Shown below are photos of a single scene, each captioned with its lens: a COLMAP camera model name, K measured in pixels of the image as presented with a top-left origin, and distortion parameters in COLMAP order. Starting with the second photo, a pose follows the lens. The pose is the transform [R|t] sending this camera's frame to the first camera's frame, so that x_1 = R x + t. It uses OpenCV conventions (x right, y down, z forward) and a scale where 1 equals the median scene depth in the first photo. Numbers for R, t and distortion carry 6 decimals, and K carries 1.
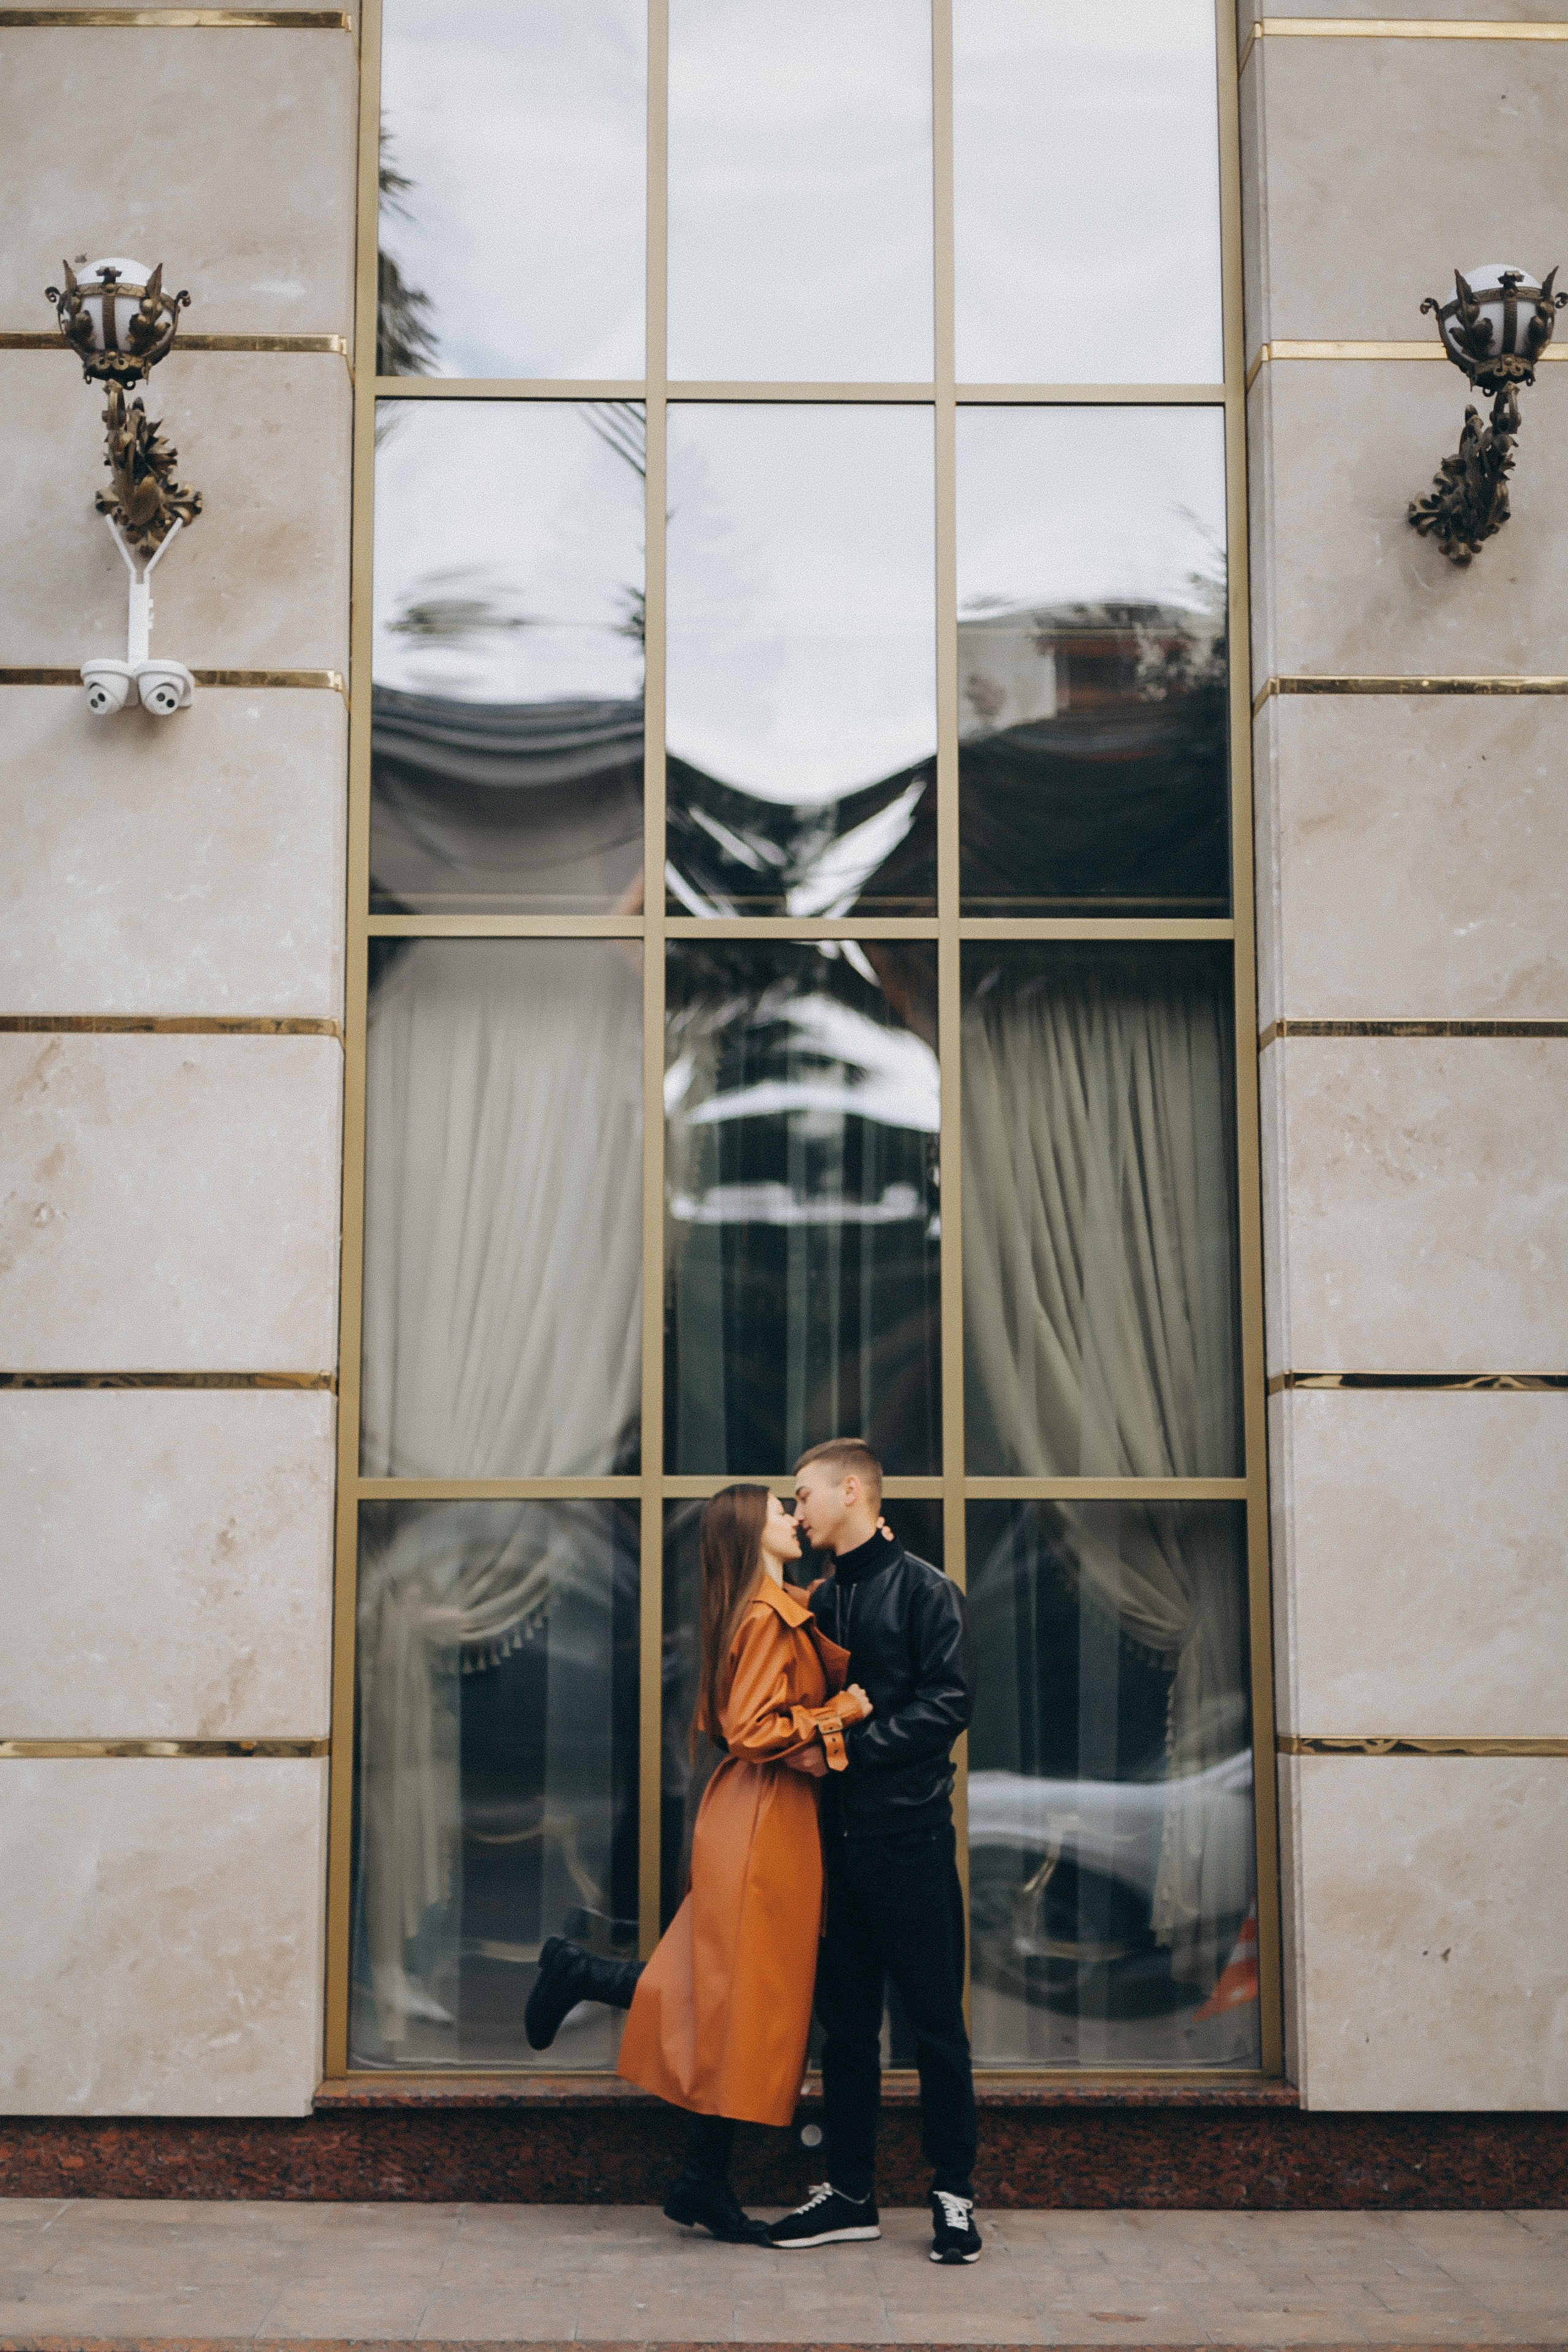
lens RADIAL K [[3442.7, 0, 785.1], [0, 3442.7, 1178.1], [0, 0, 1]] dist [0.017128, 0.000000]
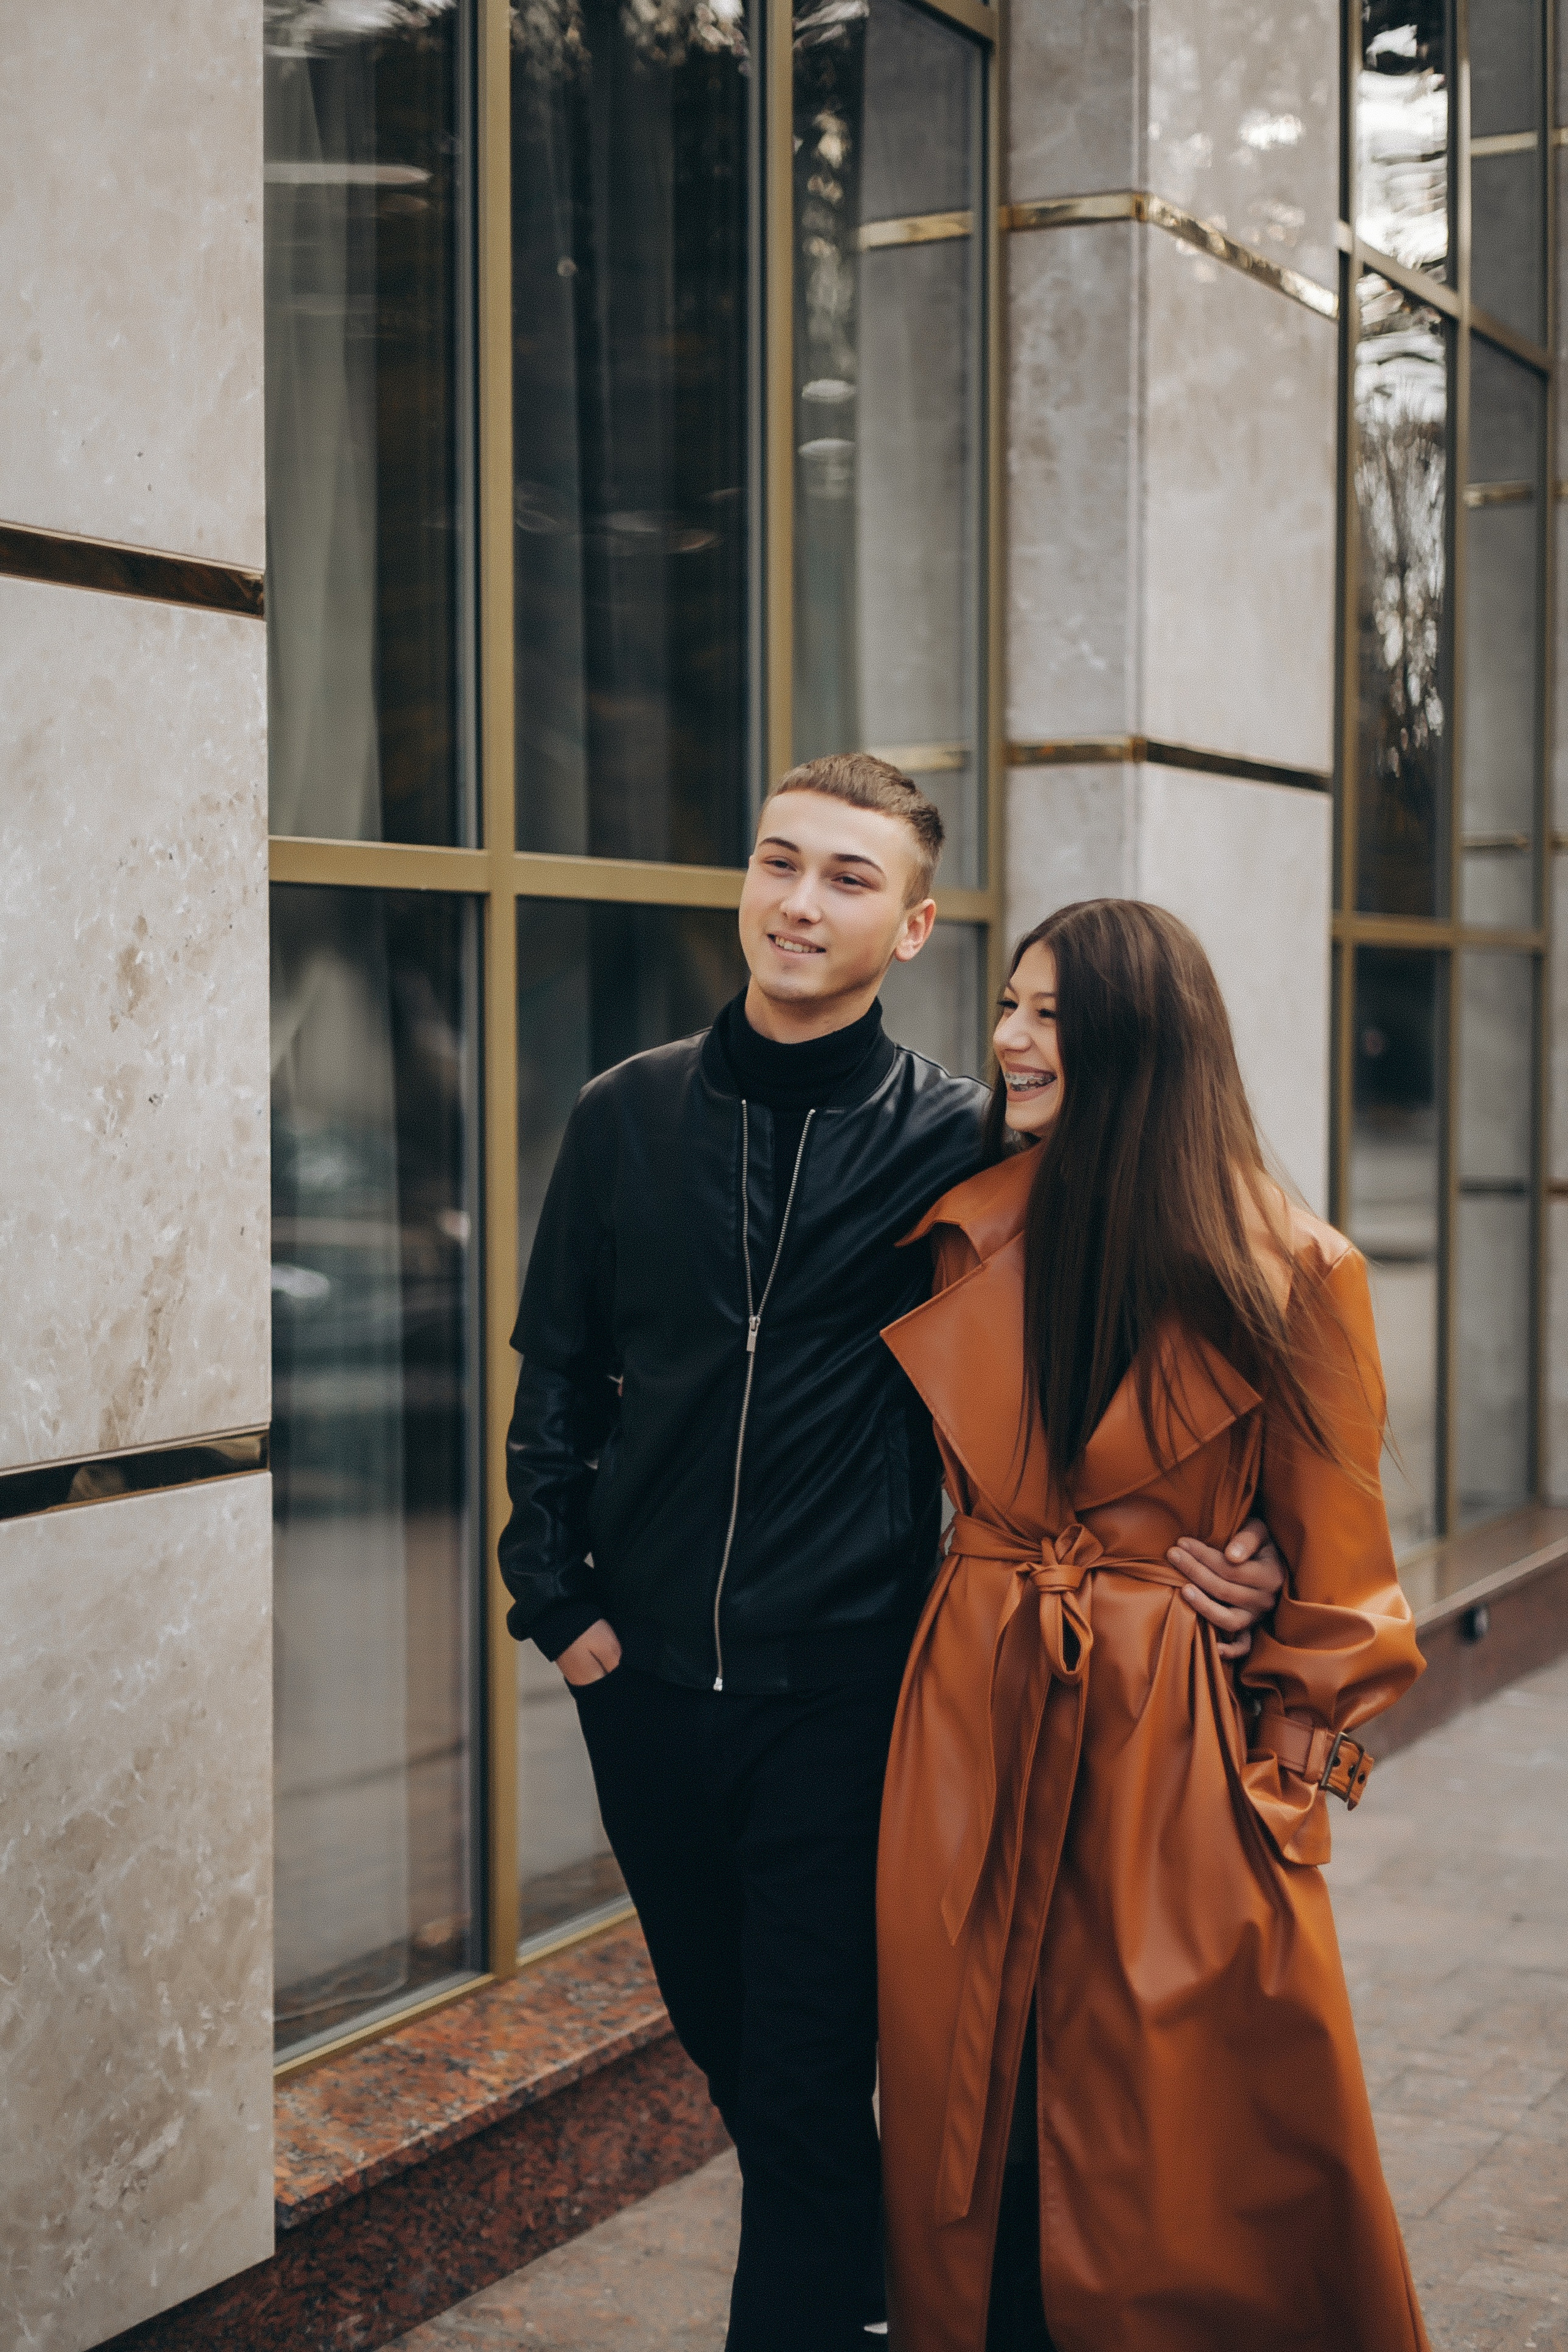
lens RADIAL K [[3442.7, 0, 774.3], [0, 3442.7, 1176.2], [0, 0, 1]] dist [0.017128, 0.000000]
pose [[0.487269, -0.041081, 0.872285, -0.488992], [-0.138160, 0.982685, 0.123458, 0.069649], [-0.862253, -0.180672, 0.473156, 0.751788]]
